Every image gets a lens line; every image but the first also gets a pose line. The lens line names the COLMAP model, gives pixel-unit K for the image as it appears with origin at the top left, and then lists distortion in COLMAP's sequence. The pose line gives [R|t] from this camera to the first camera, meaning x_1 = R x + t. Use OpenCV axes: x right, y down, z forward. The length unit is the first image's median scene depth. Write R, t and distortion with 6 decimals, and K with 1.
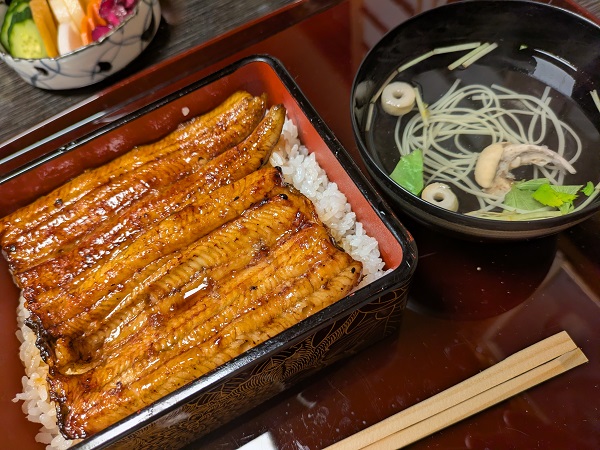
lens RADIAL K [[435.4, 0, 300.0], [0, 435.4, 225.0], [0, 0, 1]] dist [-0.043284, 0.004583]
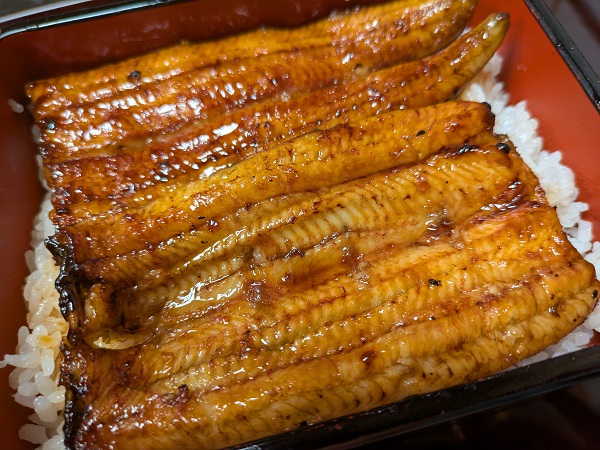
lens RADIAL K [[435.4, 0, 300.0], [0, 435.4, 225.0], [0, 0, 1]] dist [-0.043284, 0.004583]
pose [[0.967797, 0.250850, -0.021055, -0.277953], [-0.250003, 0.967567, 0.036222, 0.089713], [0.029458, -0.029792, 0.999122, 0.390357]]
